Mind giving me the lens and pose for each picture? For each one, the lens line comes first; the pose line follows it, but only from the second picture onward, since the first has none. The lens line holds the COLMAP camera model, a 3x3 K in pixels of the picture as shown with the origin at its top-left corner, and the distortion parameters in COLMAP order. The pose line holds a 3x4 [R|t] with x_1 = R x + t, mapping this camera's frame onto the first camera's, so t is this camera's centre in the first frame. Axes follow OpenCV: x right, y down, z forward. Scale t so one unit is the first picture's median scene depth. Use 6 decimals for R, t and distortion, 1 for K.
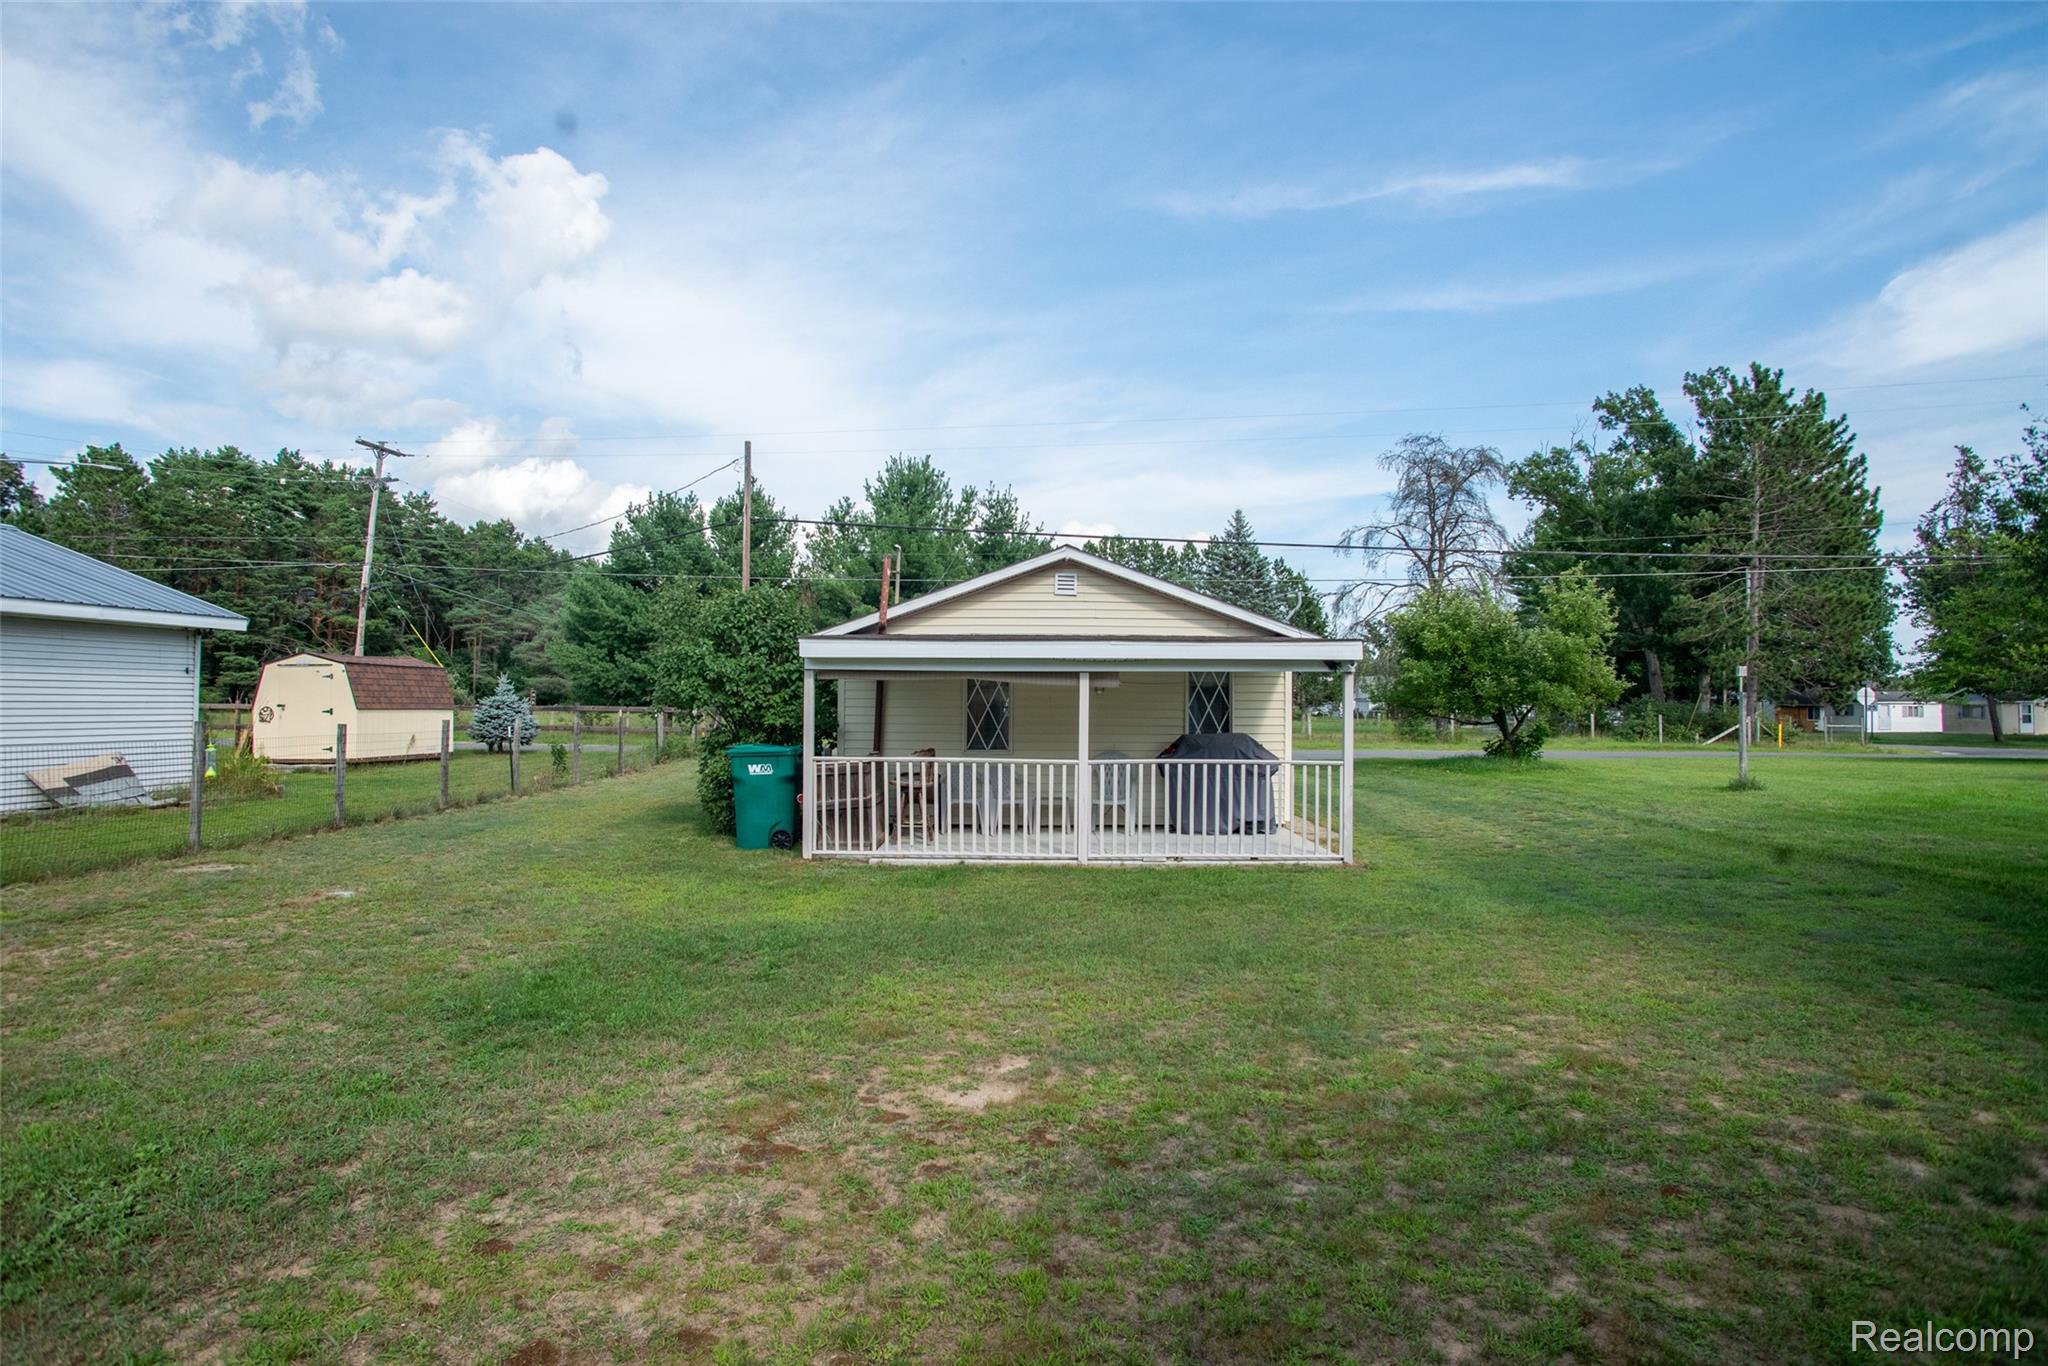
lens RADIAL K [[1171.0, 0, 1013.5], [0, 1171.0, 679.4], [0, 0, 1]] dist [-0.073260, 0.043601]
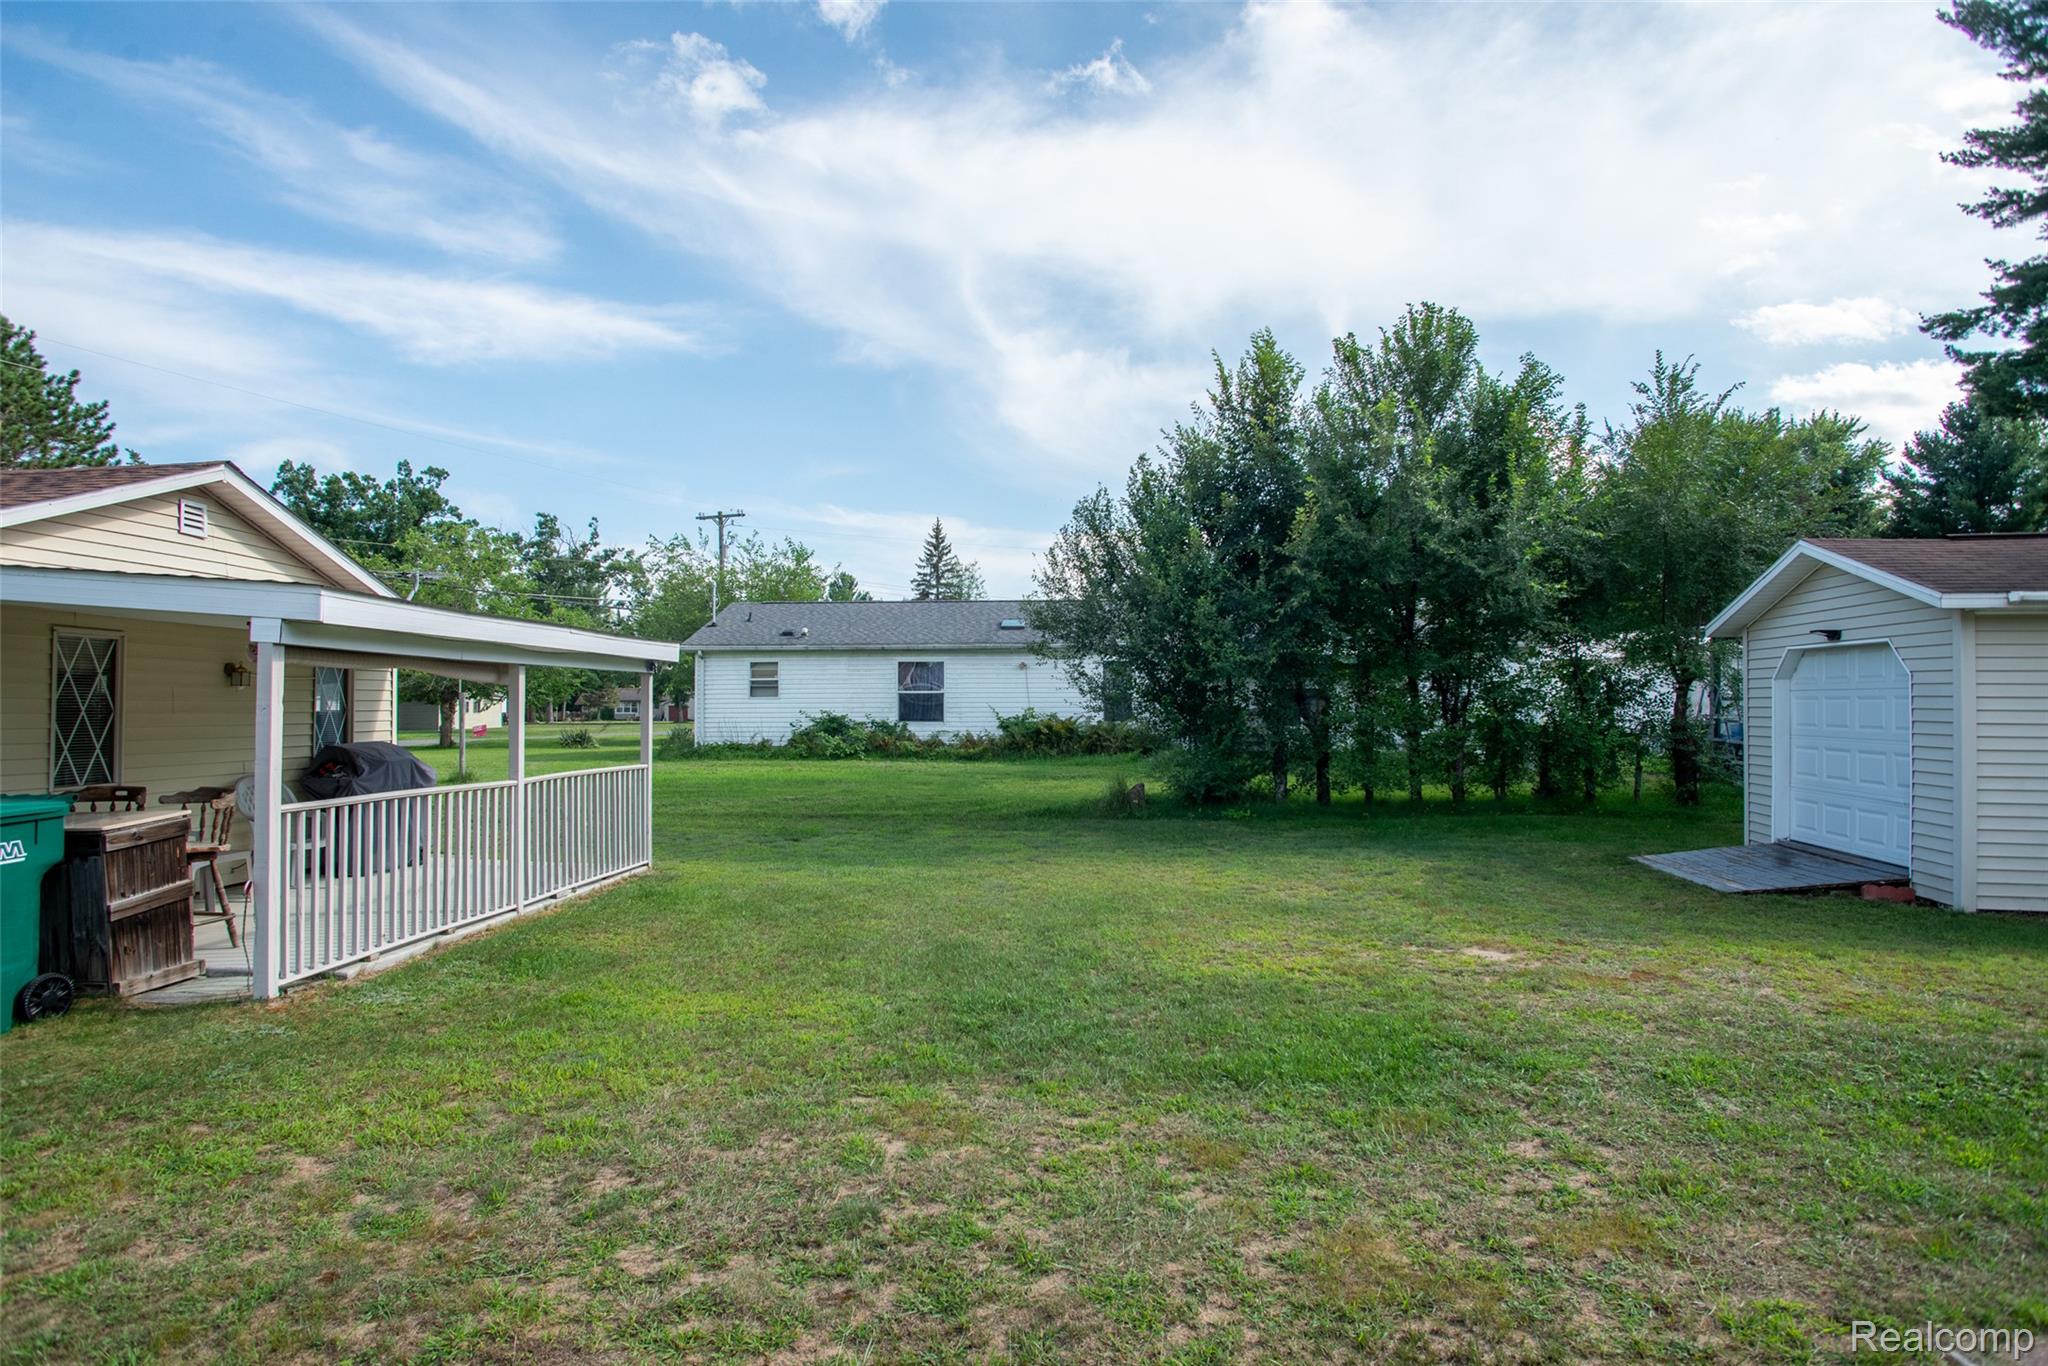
lens RADIAL K [[1171.0, 0, 1013.5], [0, 1171.0, 679.4], [0, 0, 1]] dist [-0.073260, 0.043601]
pose [[0.082911, 0.017154, 0.996409, -0.546899], [-0.021357, 0.999653, -0.015433, 0.006567], [-0.996328, -0.020001, 0.083249, 0.500786]]
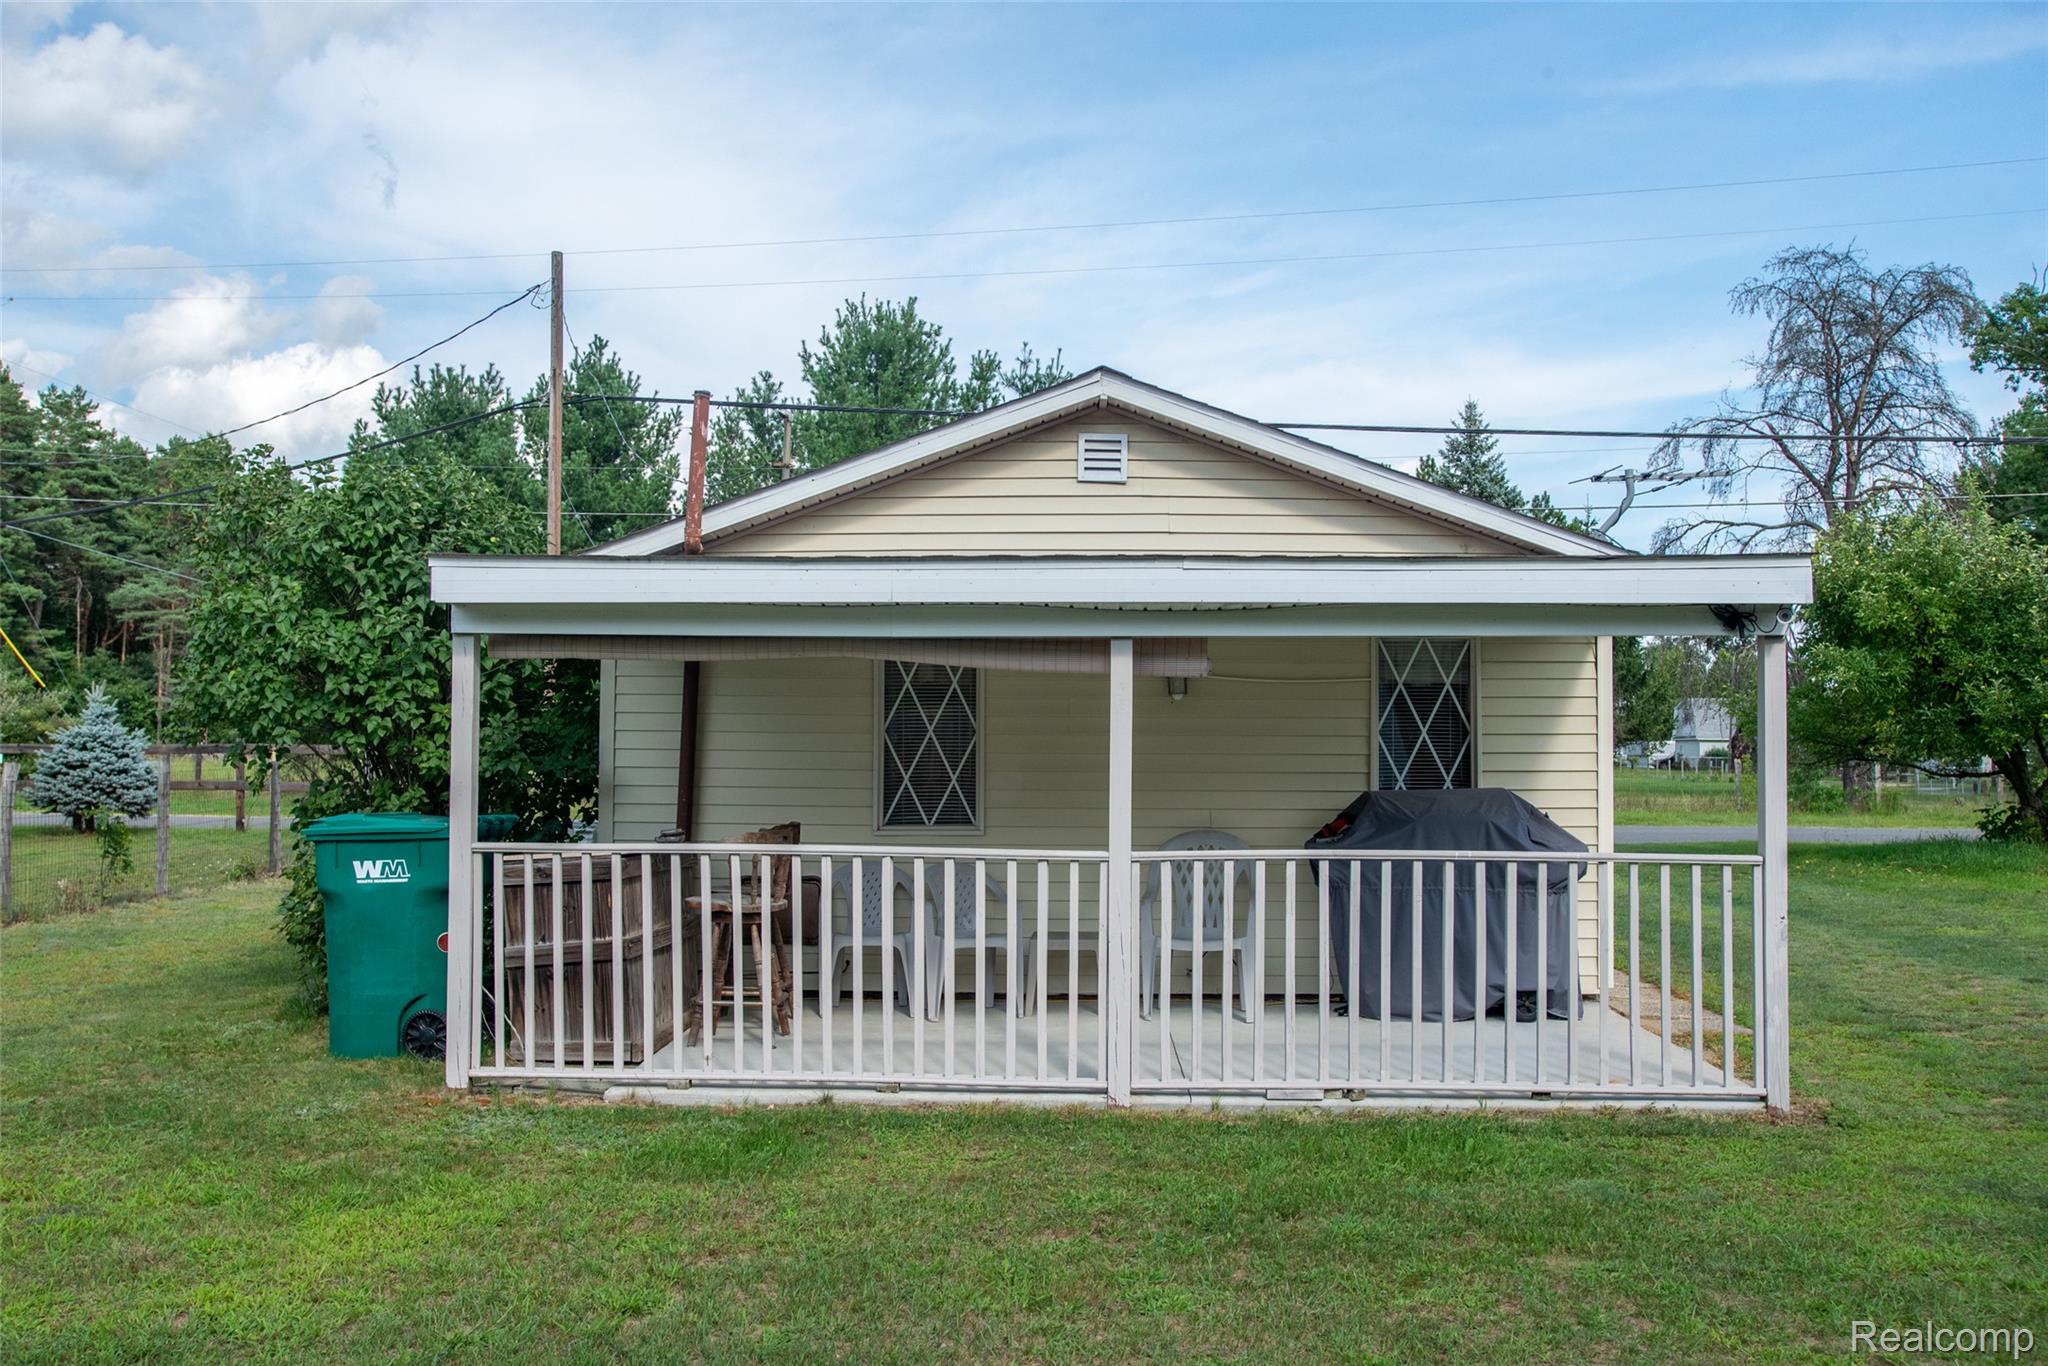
lens RADIAL K [[1929.8, 0, 1024.0], [0, 1929.8, 683.0], [0, 0, 1]] dist [0.008133, 0.014419]
pose [[0.999360, -0.002330, -0.035683, 0.040837], [0.001865, 0.999913, -0.013046, 0.014963], [0.035710, 0.012971, 0.999278, 0.257209]]
